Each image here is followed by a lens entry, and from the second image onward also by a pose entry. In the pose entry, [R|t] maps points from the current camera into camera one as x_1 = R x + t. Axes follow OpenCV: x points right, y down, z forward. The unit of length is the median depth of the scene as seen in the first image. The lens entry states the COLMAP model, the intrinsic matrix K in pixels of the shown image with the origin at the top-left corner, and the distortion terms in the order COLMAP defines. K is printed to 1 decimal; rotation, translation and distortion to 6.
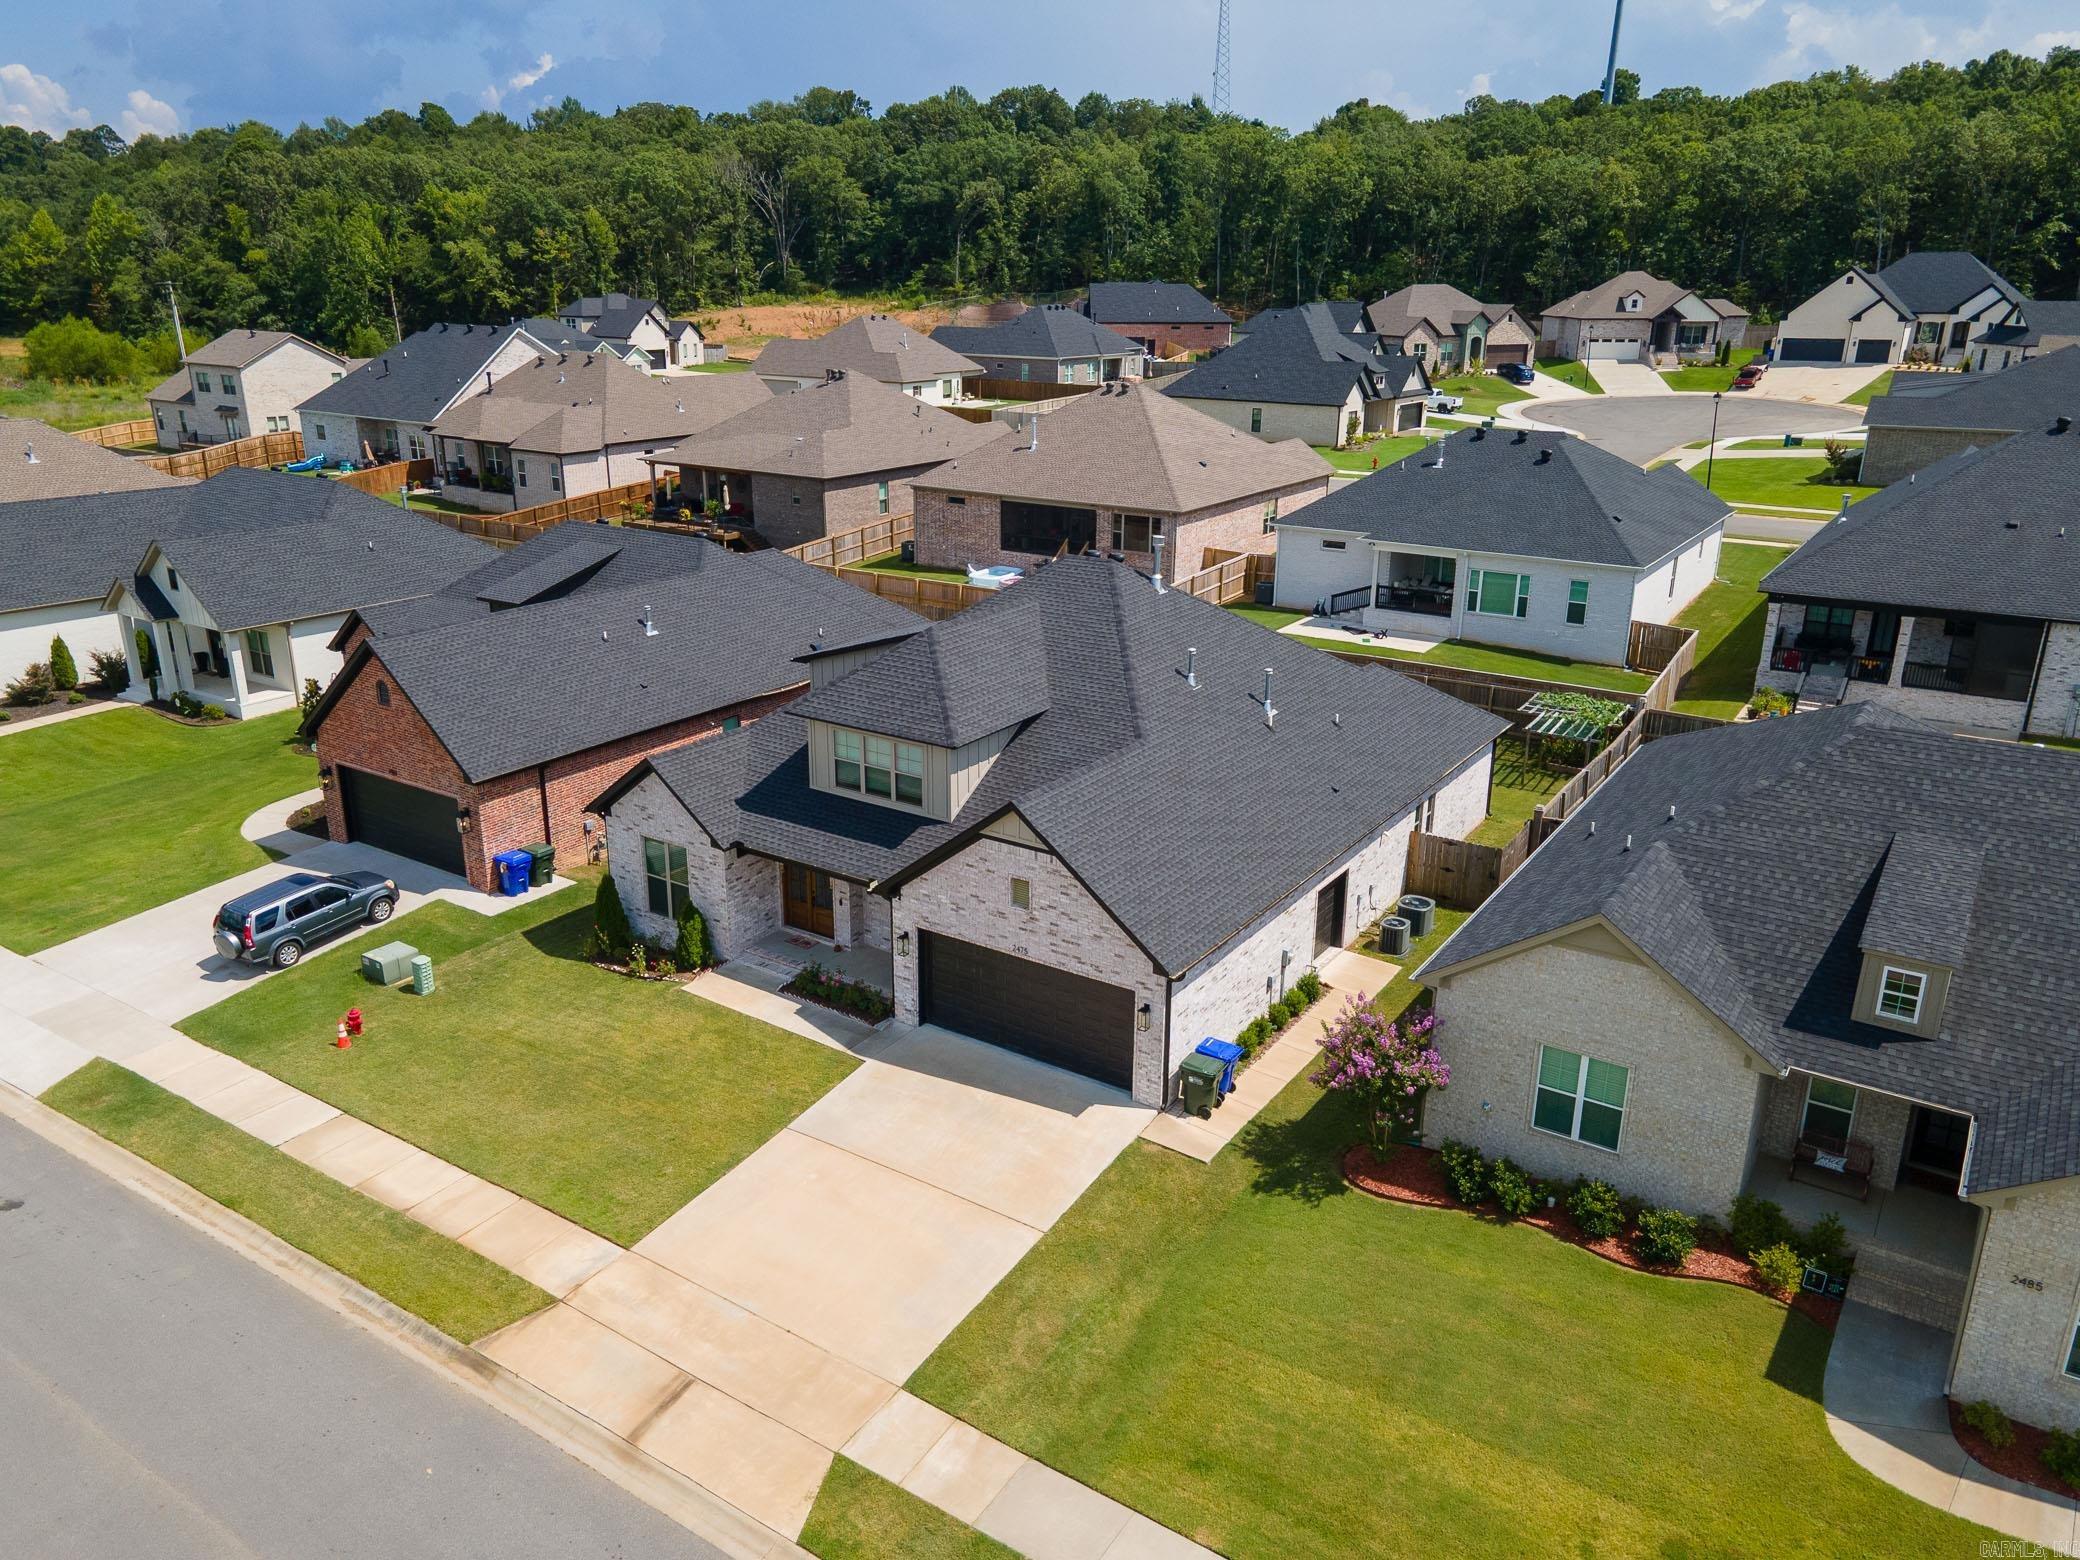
lens RADIAL K [[1501.5, 0, 1031.5], [0, 1501.5, 776.5], [0, 0, 1]] dist [0.037554, 0.018099]
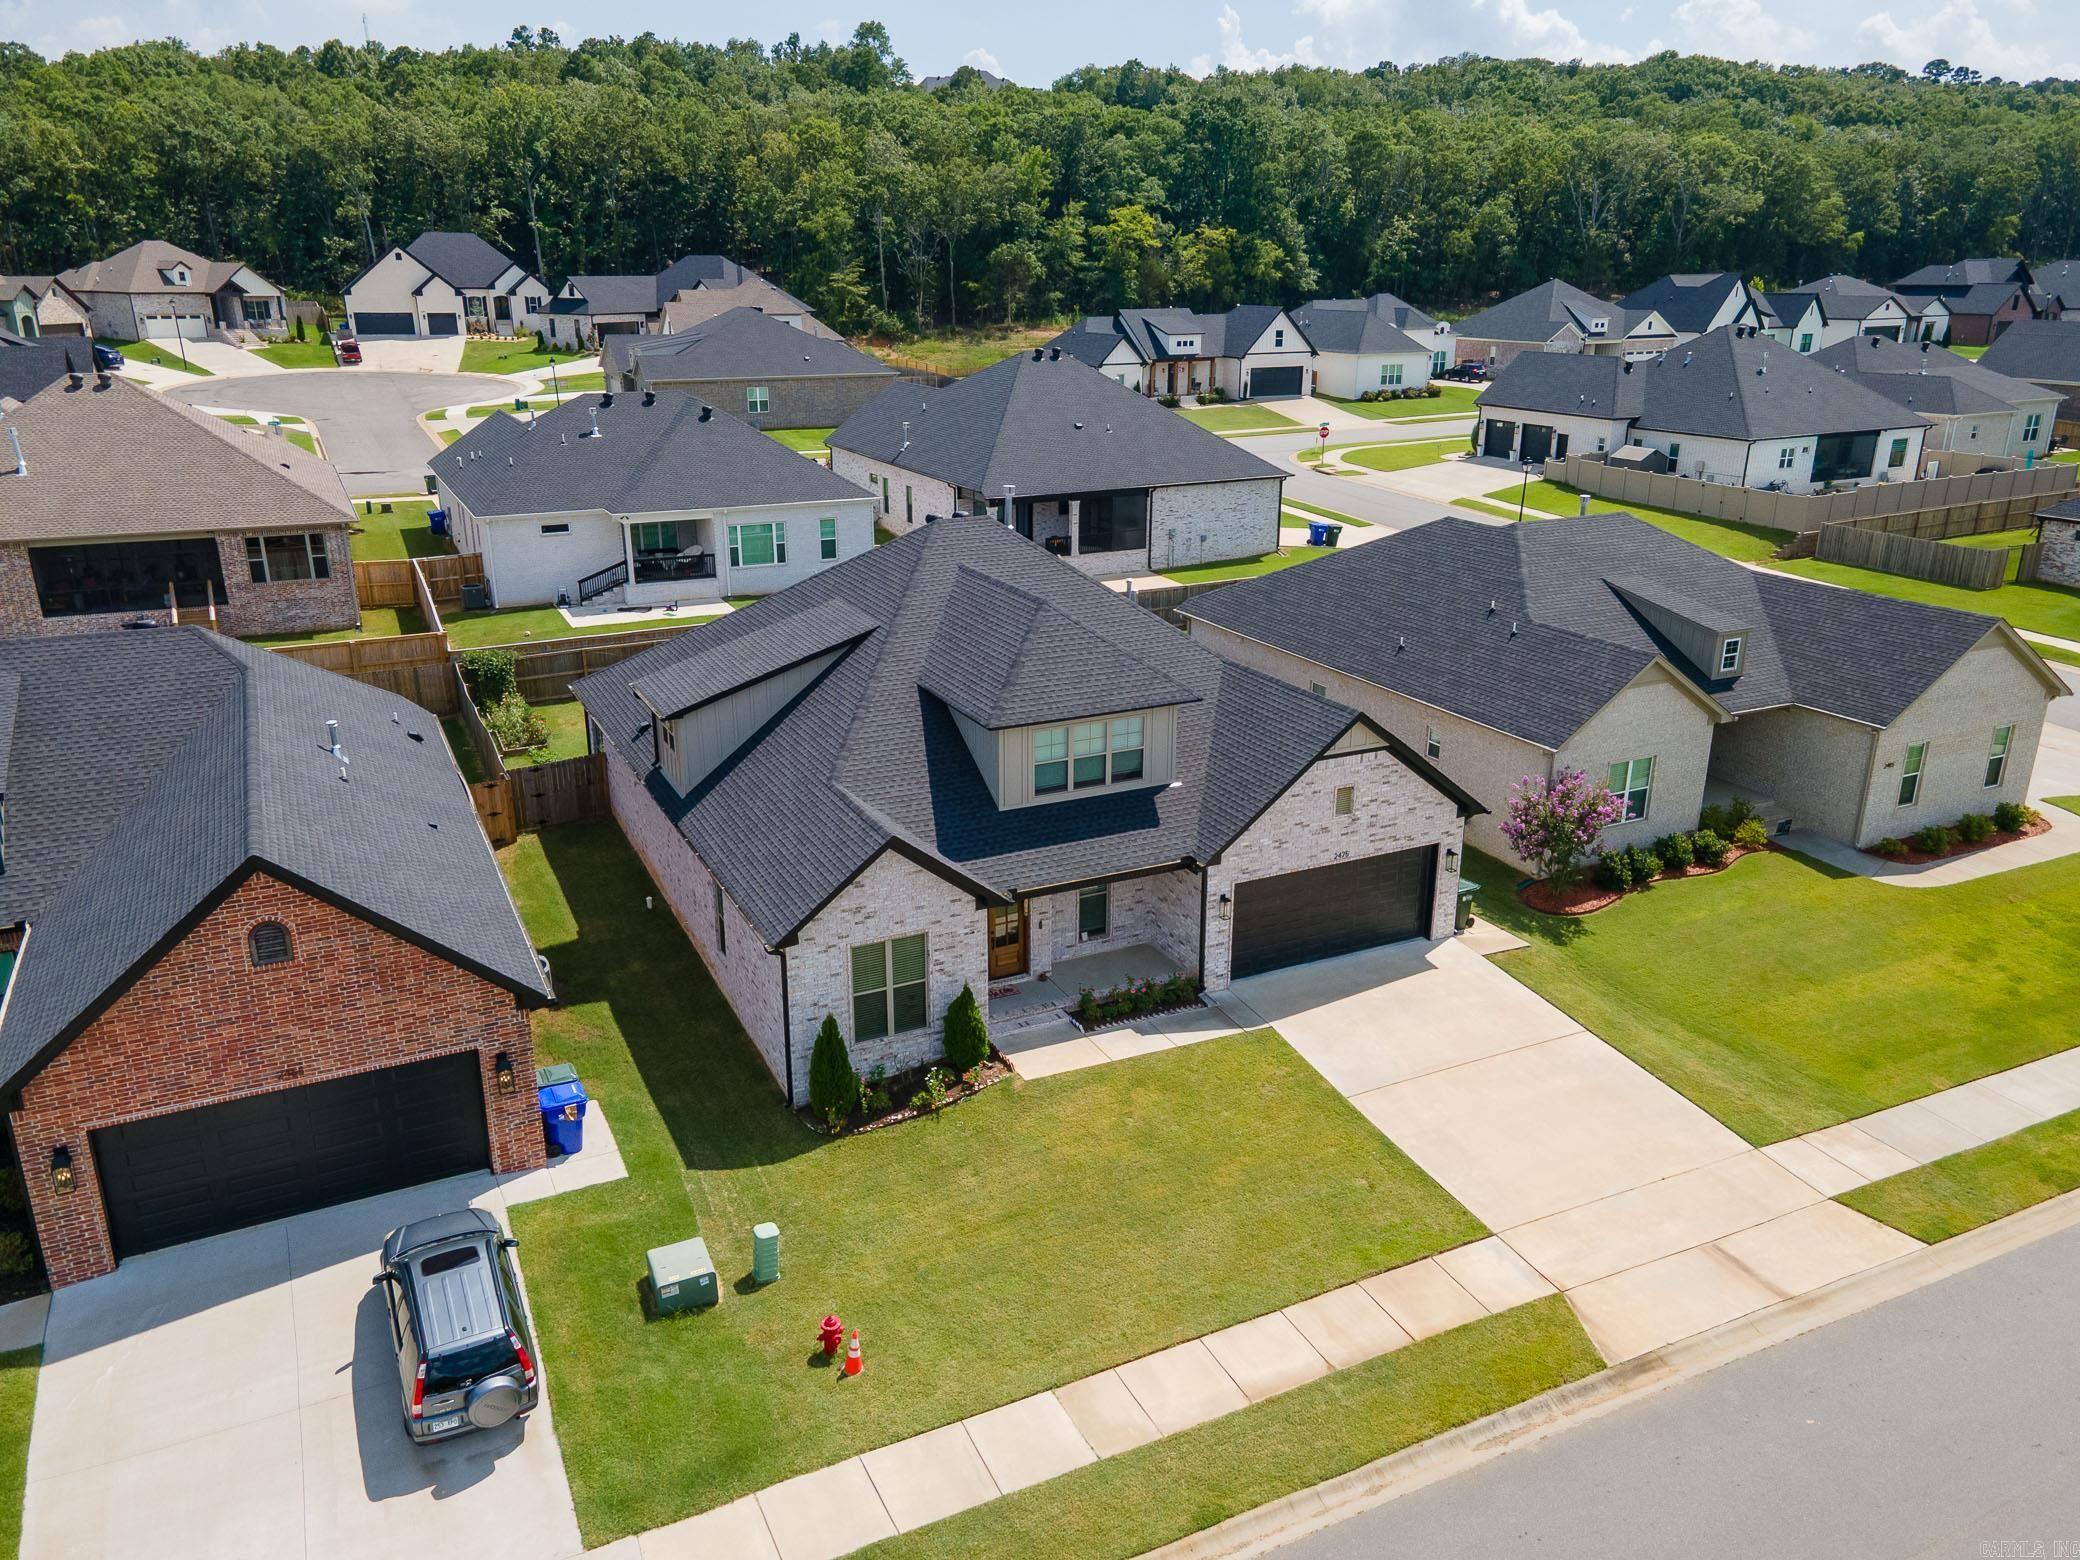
lens RADIAL K [[1501.5, 0, 1031.5], [0, 1501.5, 776.5], [0, 0, 1]] dist [0.037554, 0.018099]
pose [[0.505833, -0.284951, 0.814209, -0.752937], [0.276993, 0.947537, 0.159528, -0.129622], [-0.816950, 0.144835, 0.558225, 0.455079]]
